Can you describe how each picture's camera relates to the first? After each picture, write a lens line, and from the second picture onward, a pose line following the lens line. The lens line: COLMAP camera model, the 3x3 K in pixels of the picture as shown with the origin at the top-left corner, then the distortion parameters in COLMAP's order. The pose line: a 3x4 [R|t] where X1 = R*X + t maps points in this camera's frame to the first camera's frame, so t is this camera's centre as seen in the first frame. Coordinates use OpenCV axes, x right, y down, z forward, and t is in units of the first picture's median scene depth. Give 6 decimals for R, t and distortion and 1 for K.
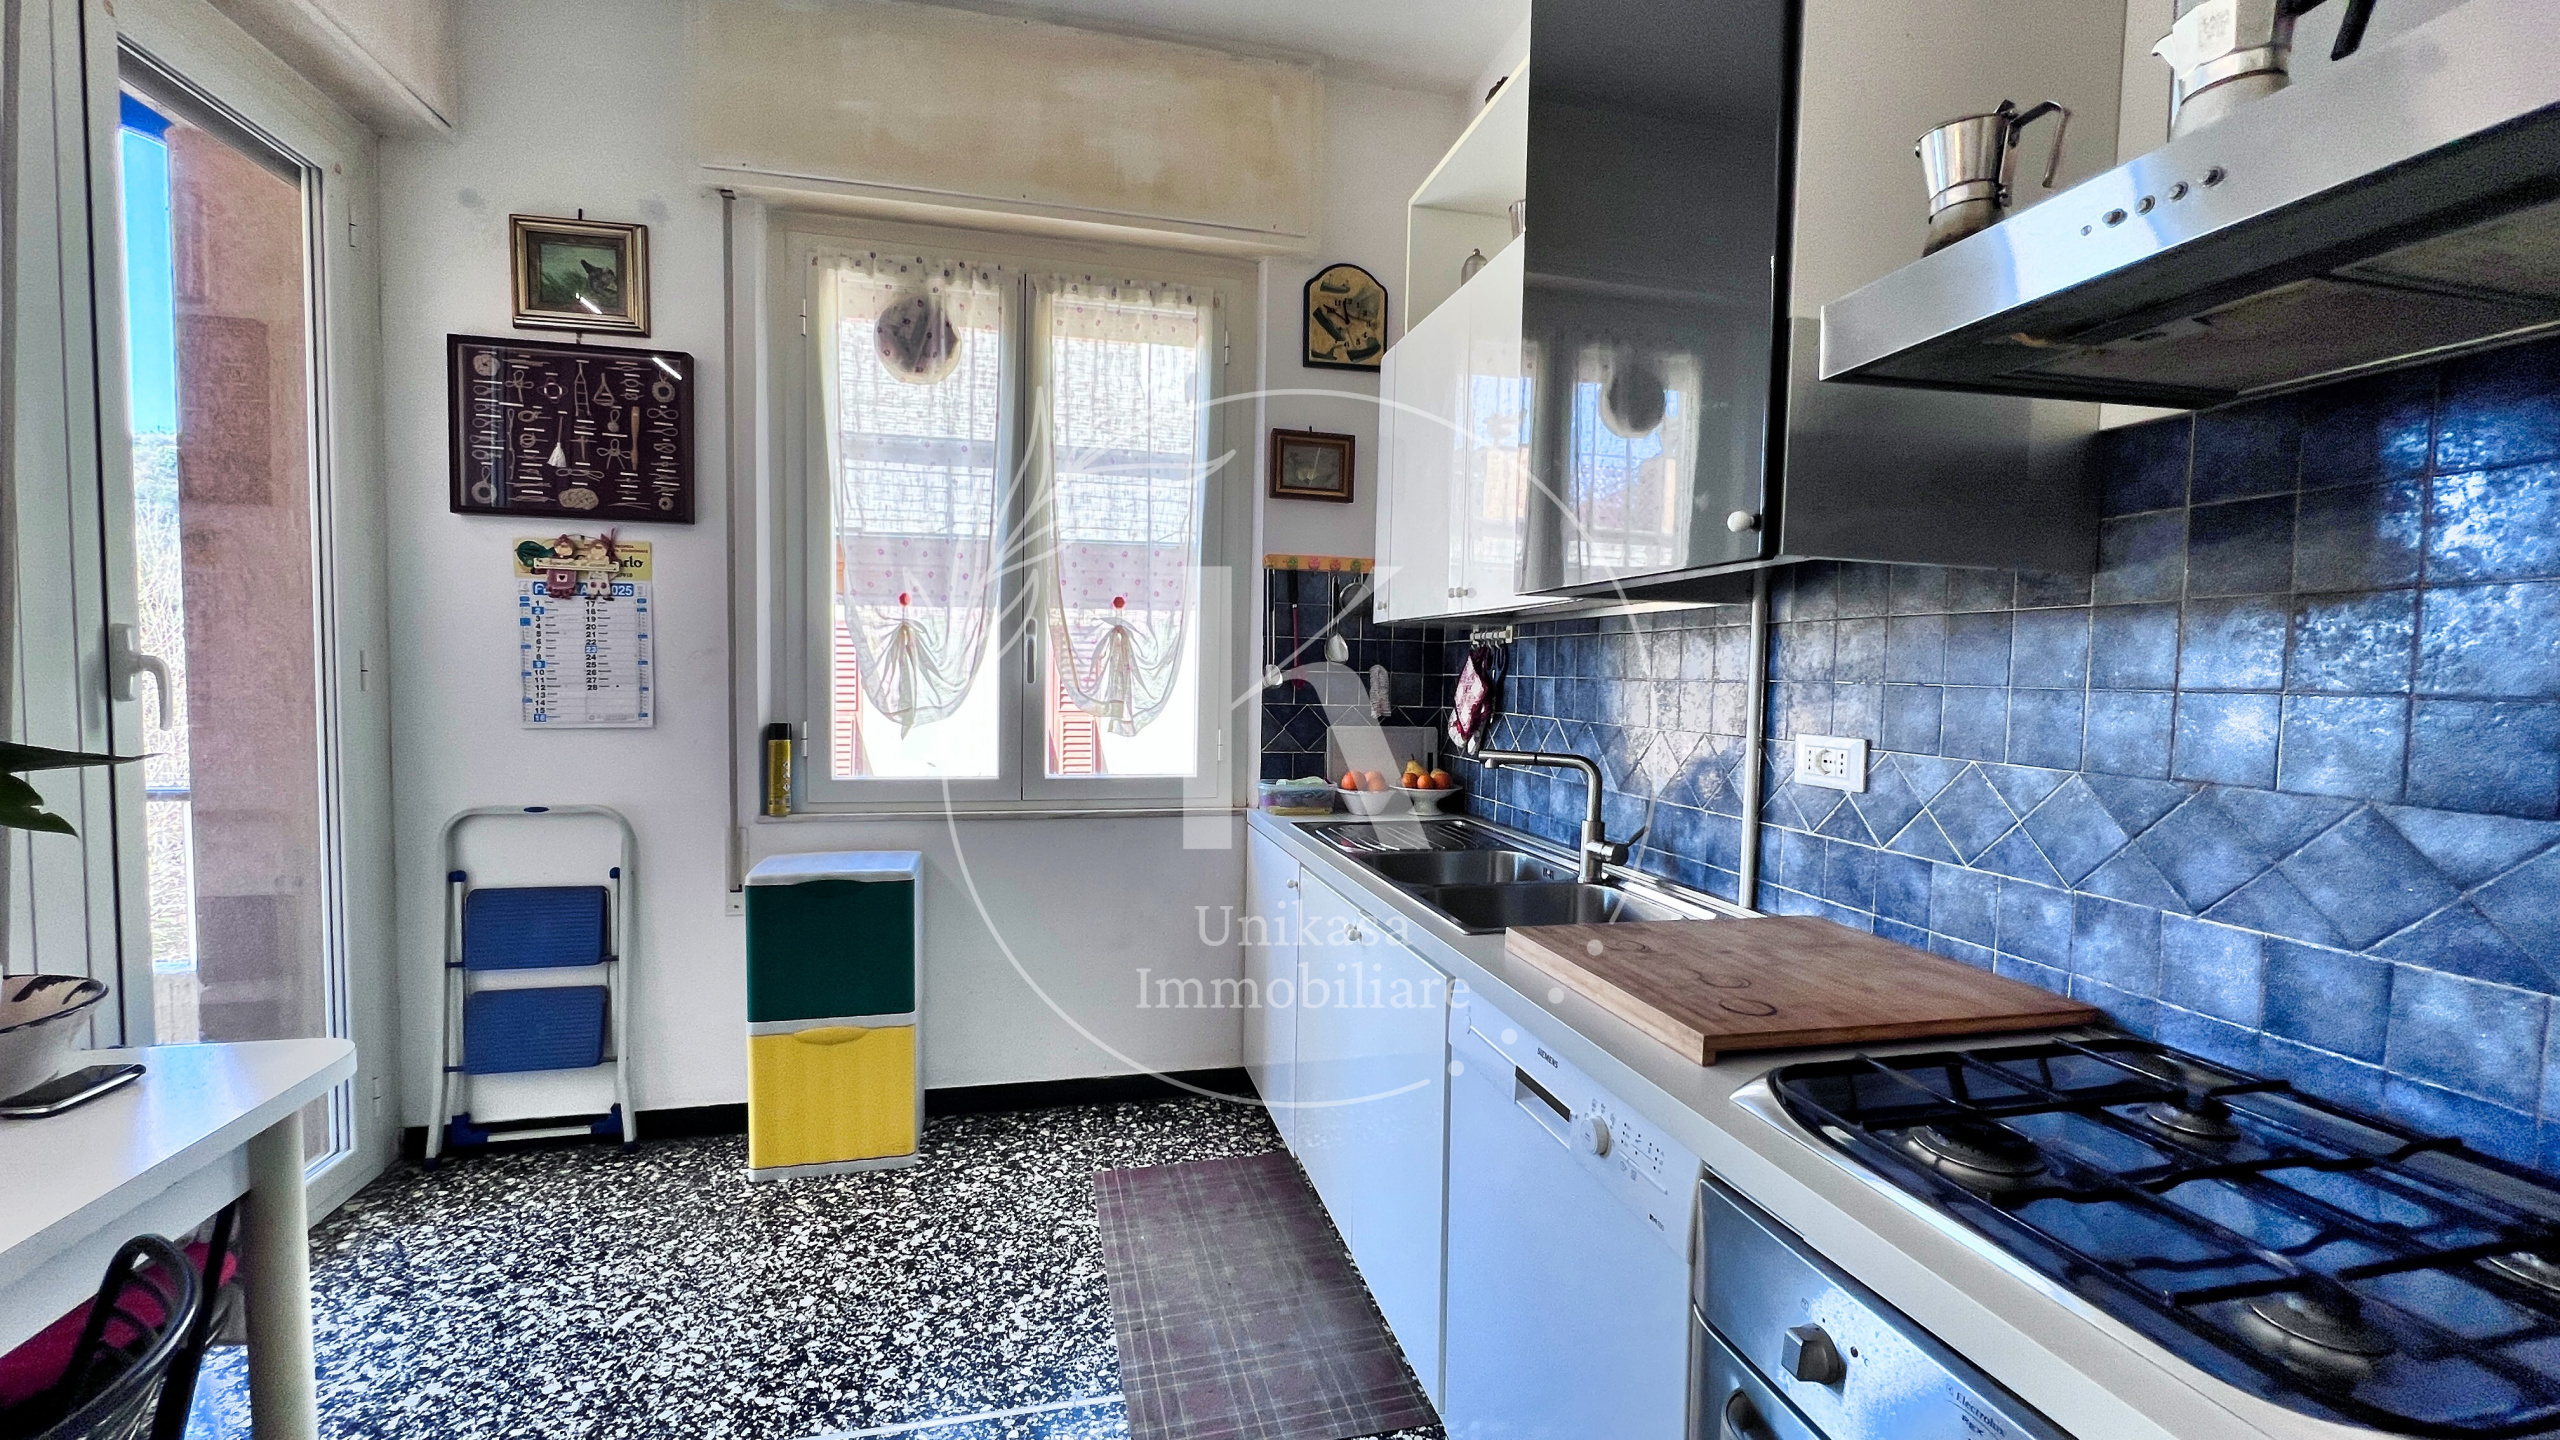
lens RADIAL K [[1025.7, 0, 1276.5], [0, 1025.7, 718.9], [0, 0, 1]] dist [-0.004063, 0.001156]
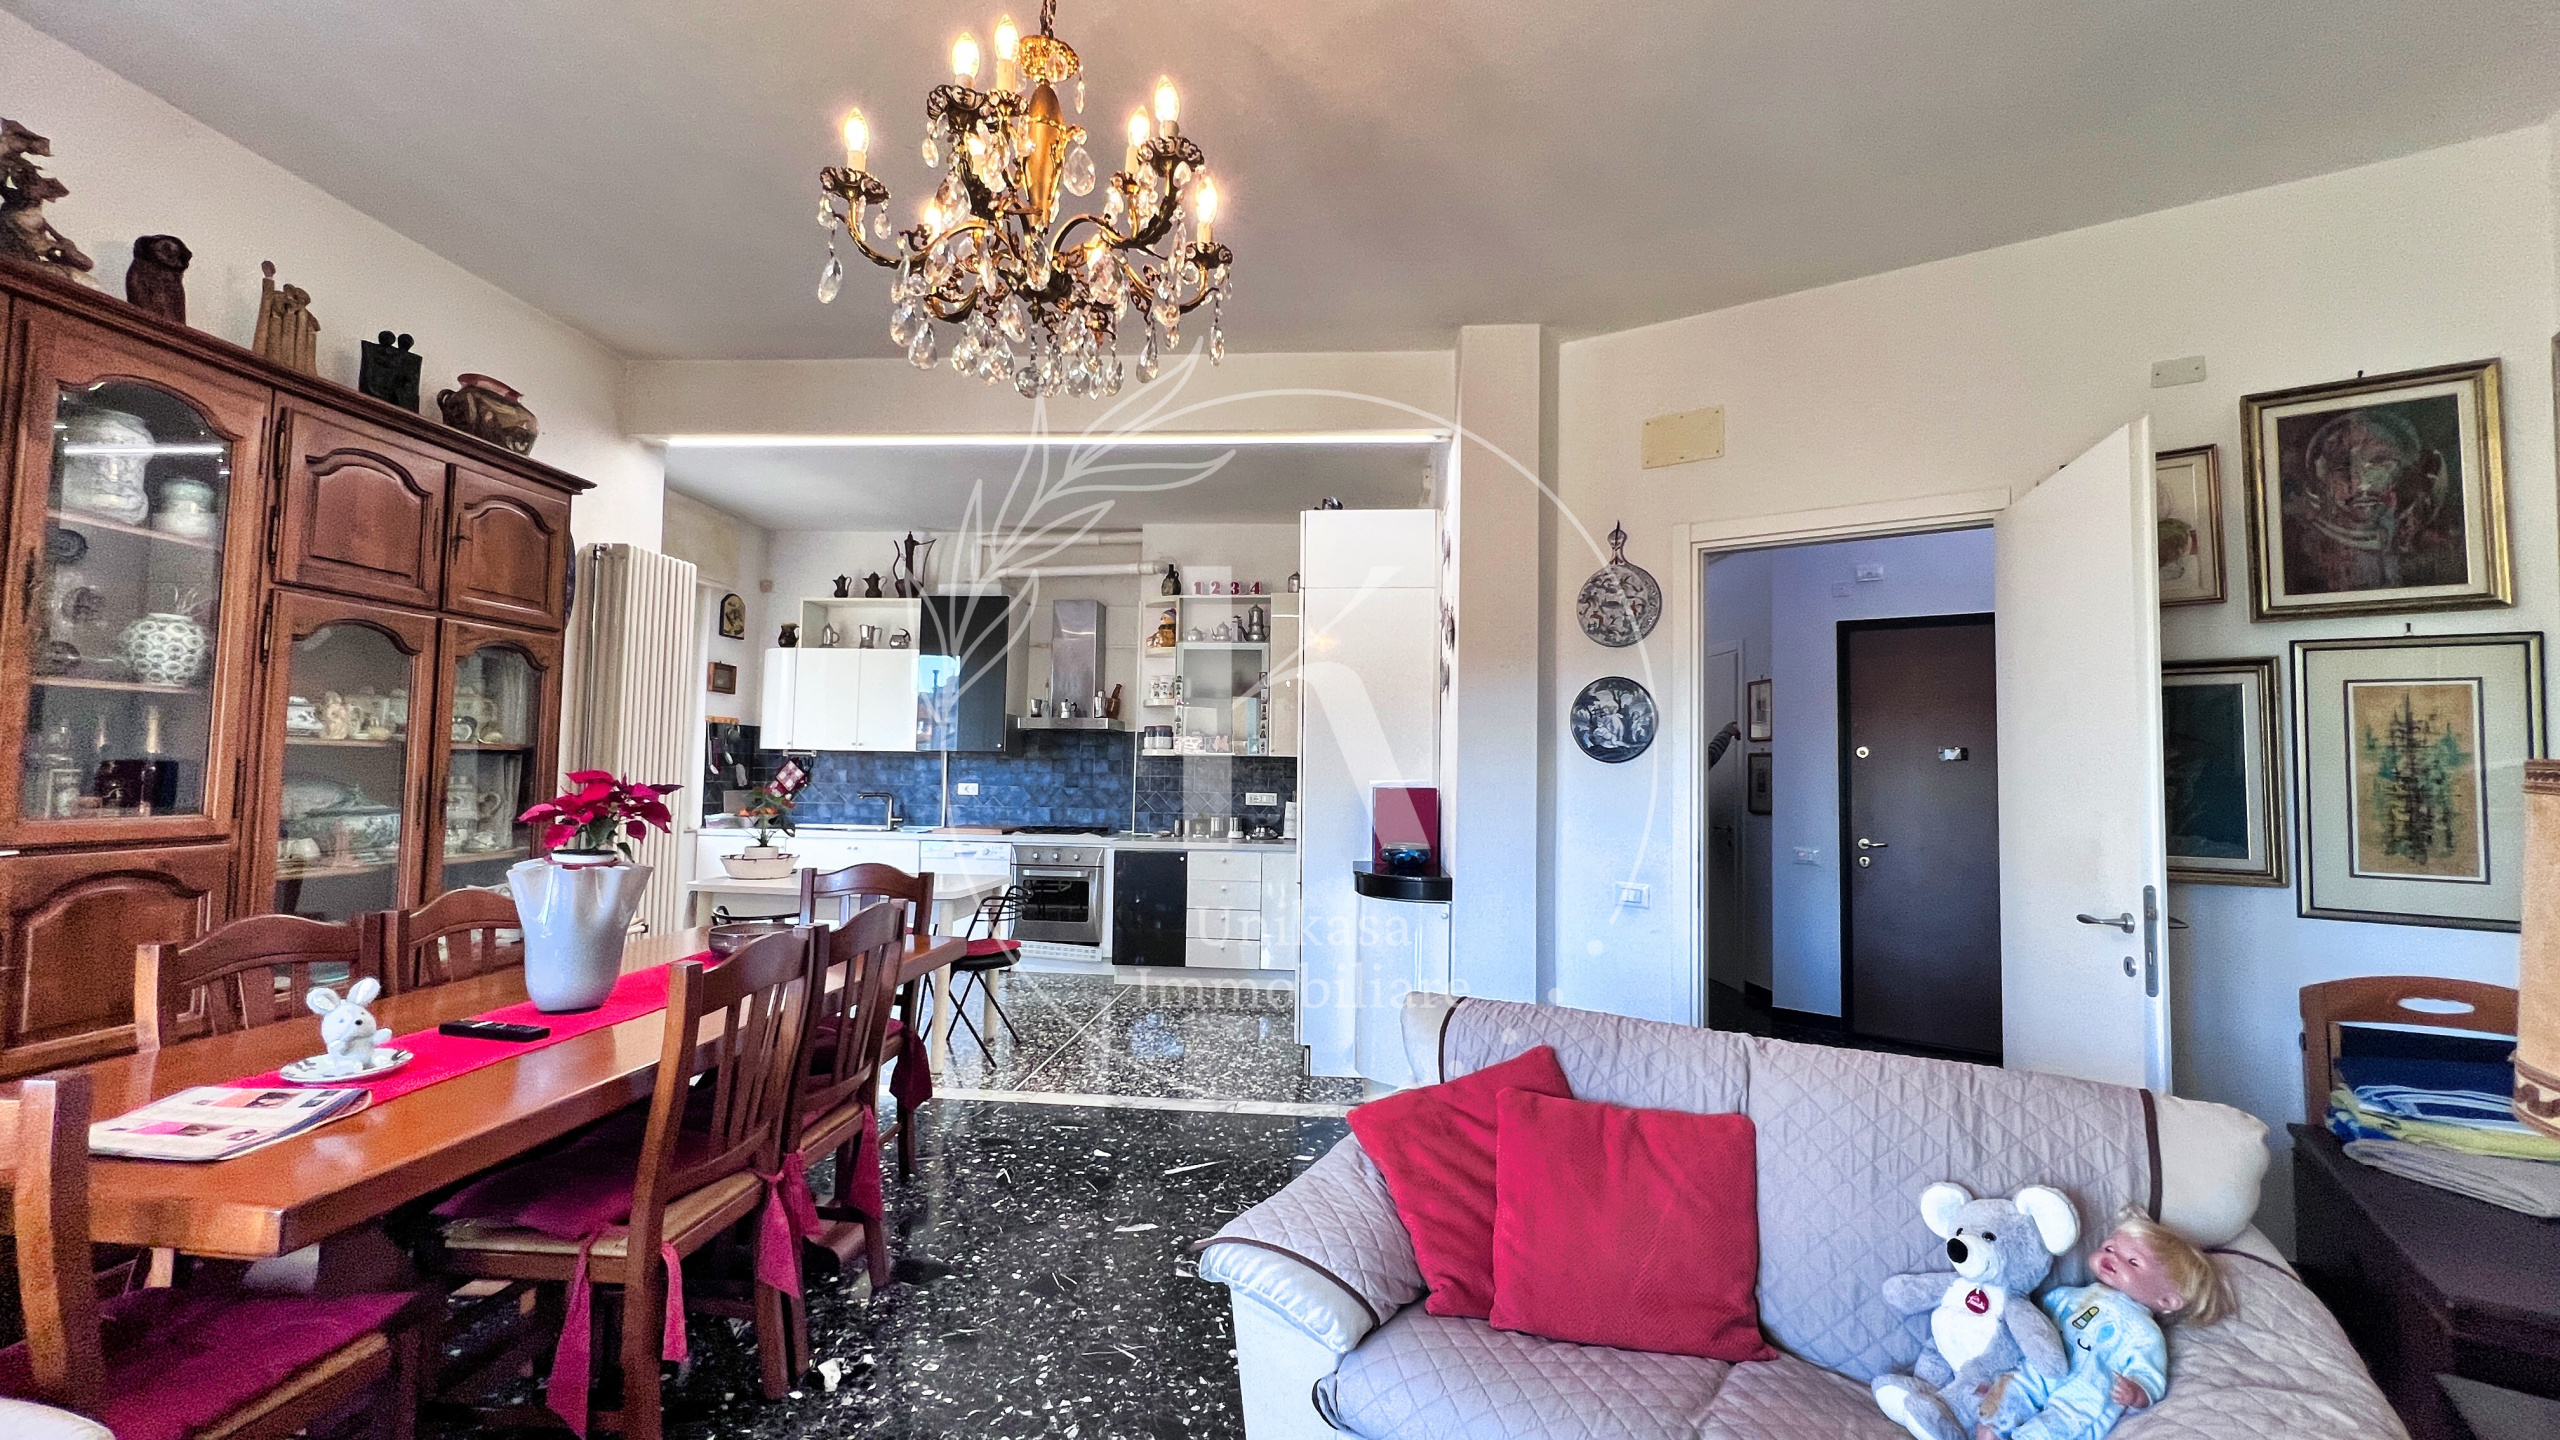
lens RADIAL K [[1025.7, 0, 1274.4], [0, 1025.7, 718.4], [0, 0, 1]] dist [-0.004063, 0.001156]
pose [[0.303974, 0.037186, 0.951954, -2.135359], [0.032596, 0.998247, -0.049403, -0.000808], [-0.952123, 0.046047, 0.302229, -1.054949]]
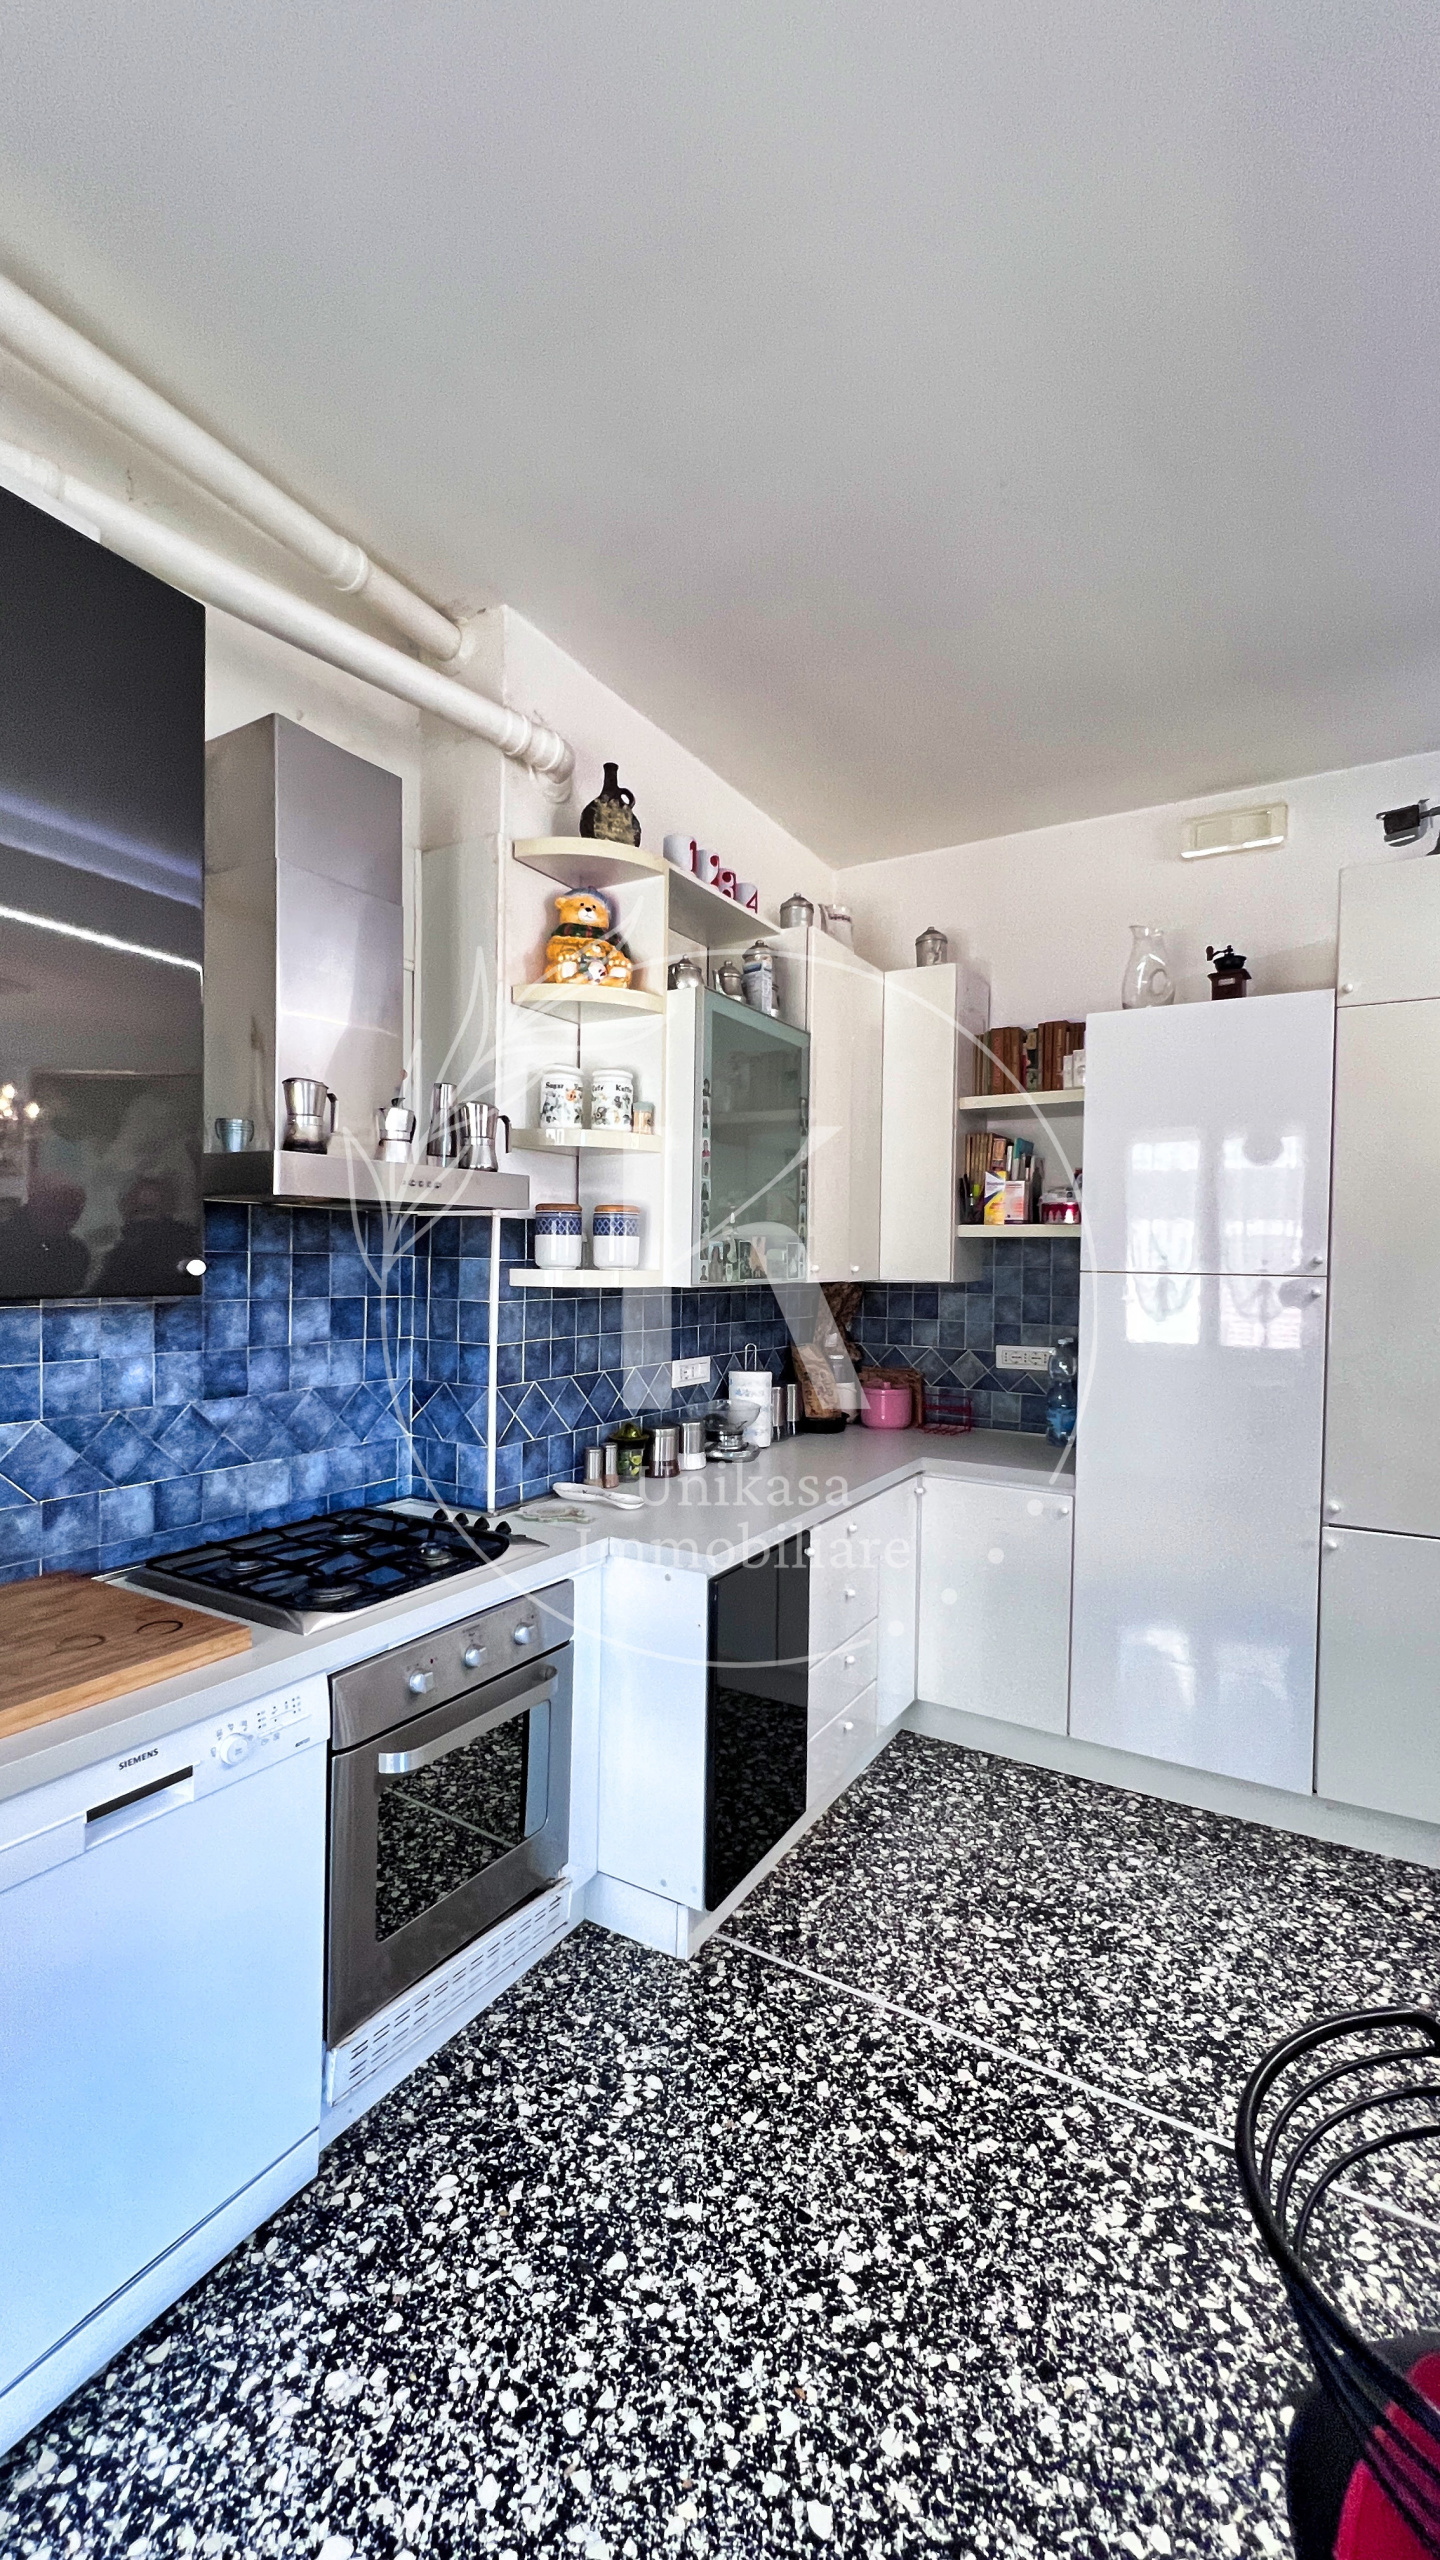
lens RADIAL K [[1025.7, 0, 712.7], [0, 1025.7, 1273.7], [0, 0, 1]] dist [-0.004063, 0.001156]
pose [[-0.722082, -0.035890, 0.690876, -0.442570], [0.007319, 0.998201, 0.059506, -0.115054], [-0.691769, 0.048025, -0.720520, 0.671336]]
